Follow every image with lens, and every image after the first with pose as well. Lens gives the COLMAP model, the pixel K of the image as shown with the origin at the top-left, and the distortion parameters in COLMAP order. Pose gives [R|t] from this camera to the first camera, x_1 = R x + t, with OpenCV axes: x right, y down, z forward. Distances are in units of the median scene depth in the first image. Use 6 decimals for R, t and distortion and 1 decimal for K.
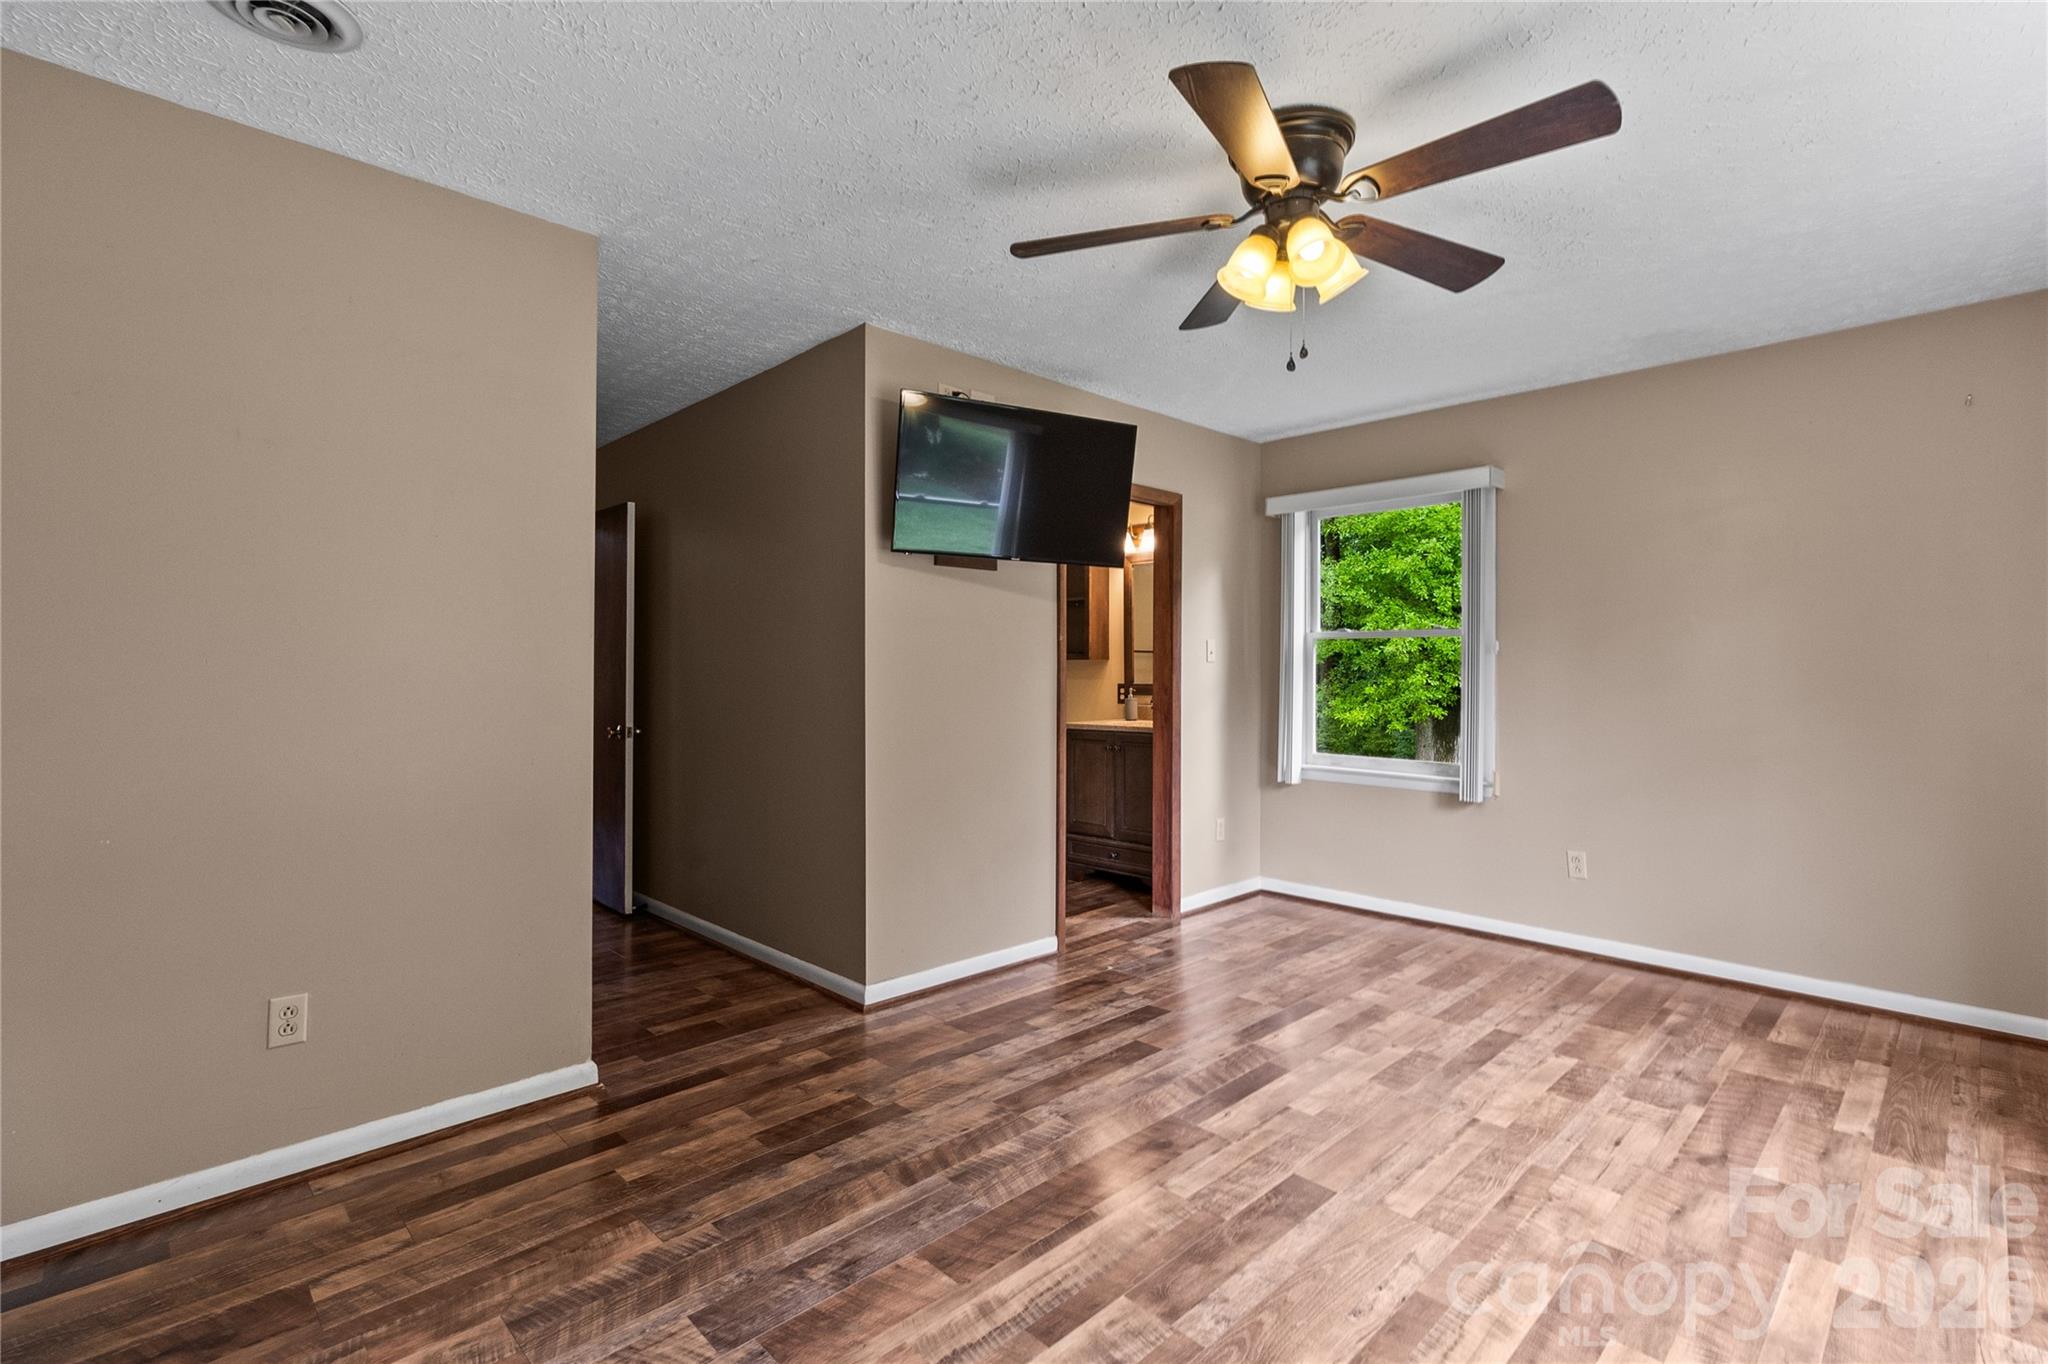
lens RADIAL K [[931.5, 0, 1041.9], [0, 931.5, 678.1], [0, 0, 1]] dist [-0.002235, -0.001654]
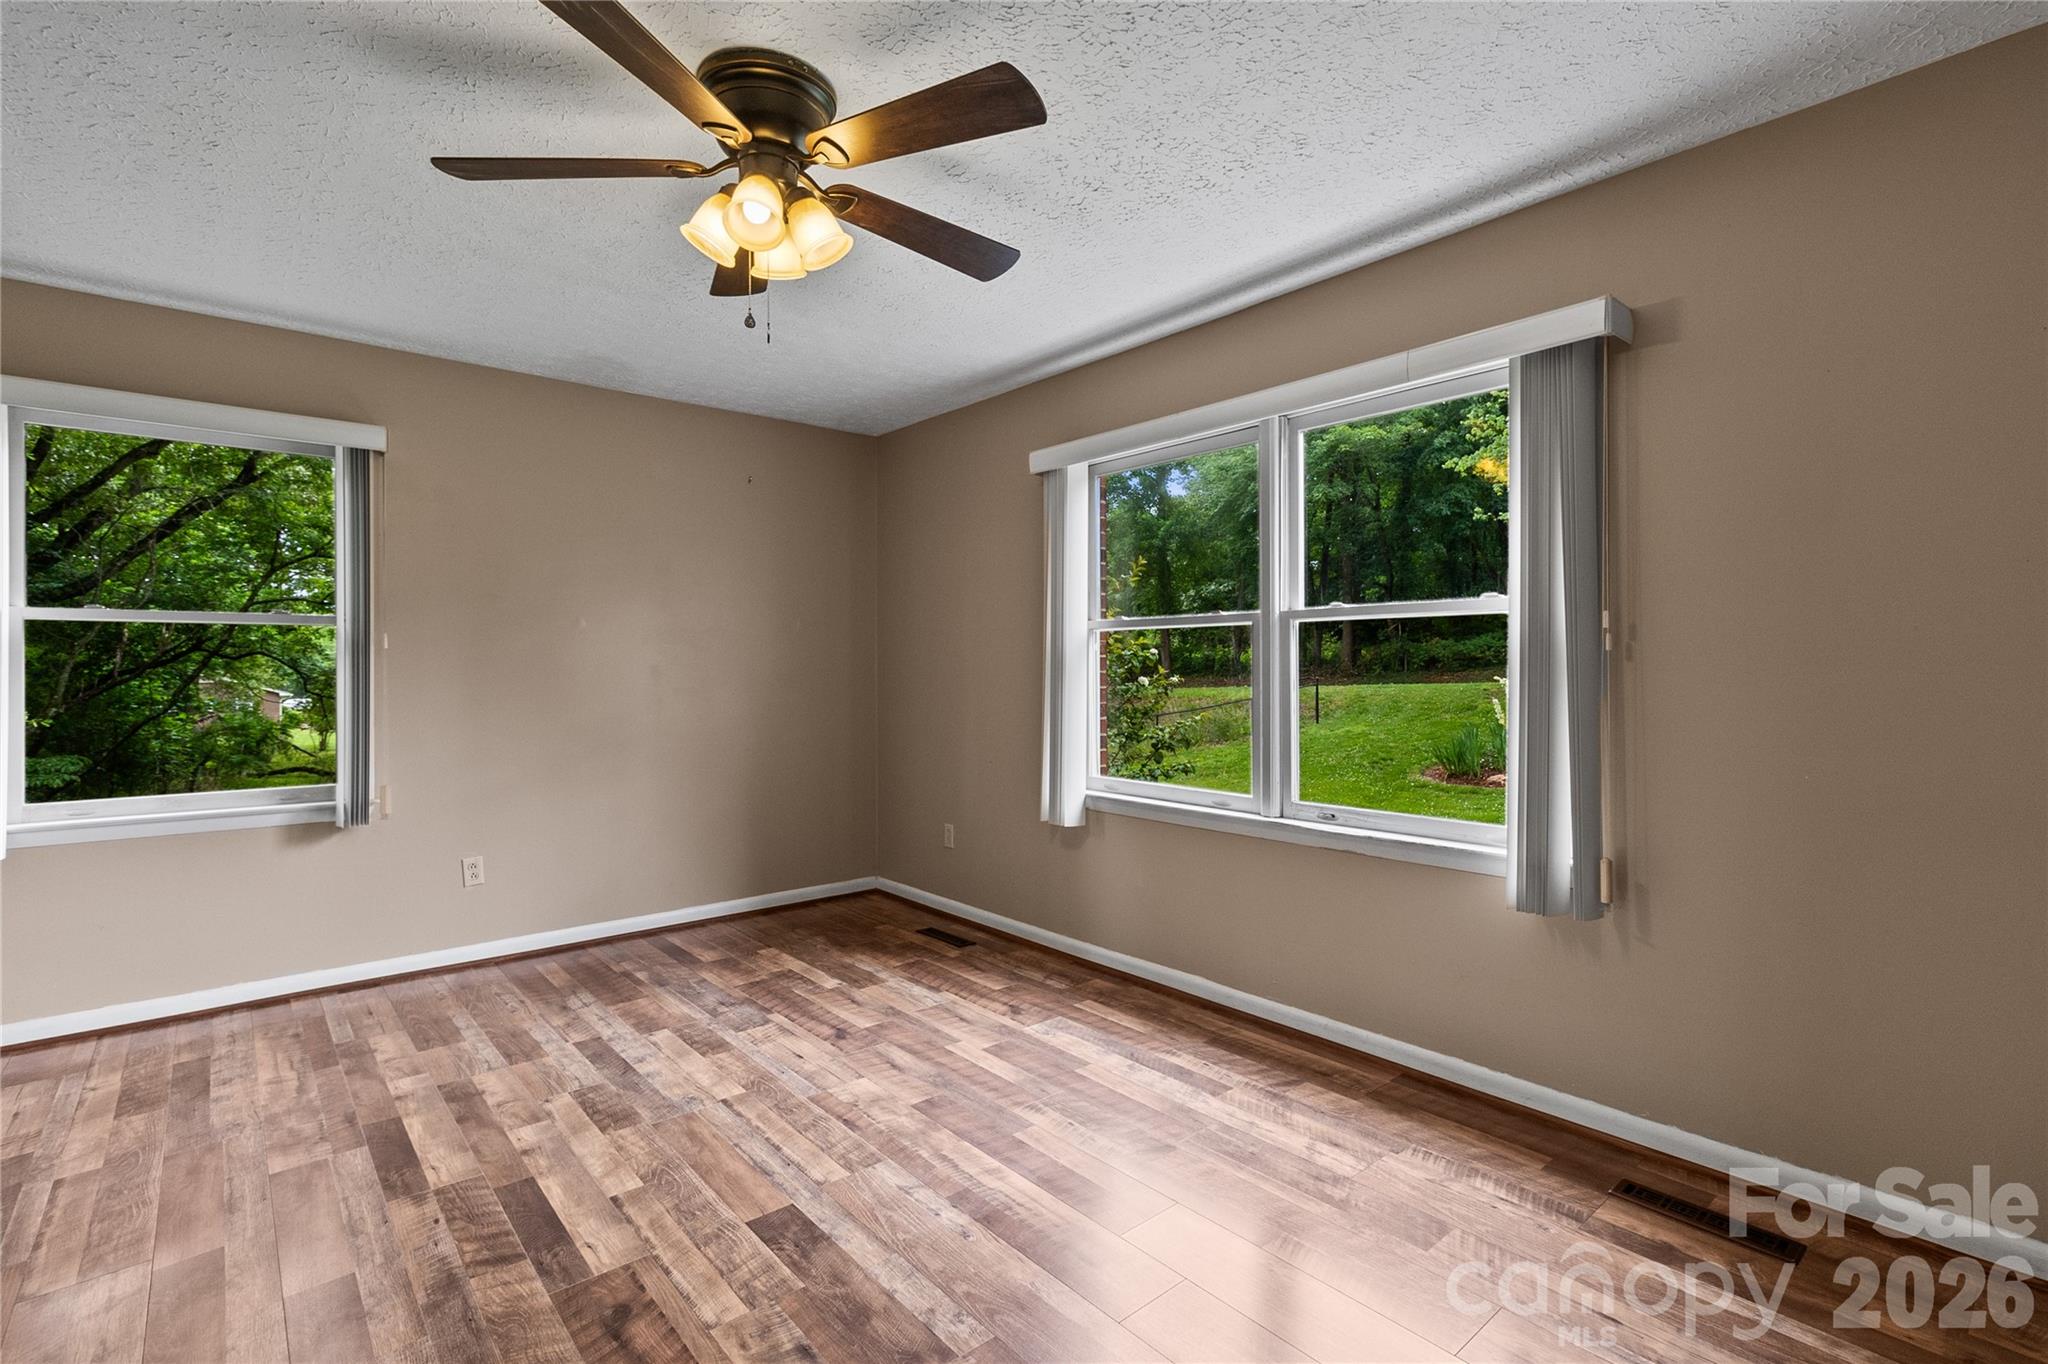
lens RADIAL K [[931.5, 0, 1041.4], [0, 931.5, 671.2], [0, 0, 1]] dist [-0.002235, -0.001654]
pose [[0.057421, -0.007139, 0.998325, -0.470577], [0.010959, 0.999919, 0.006520, -0.005559], [-0.998290, 0.010566, 0.057494, 0.502838]]
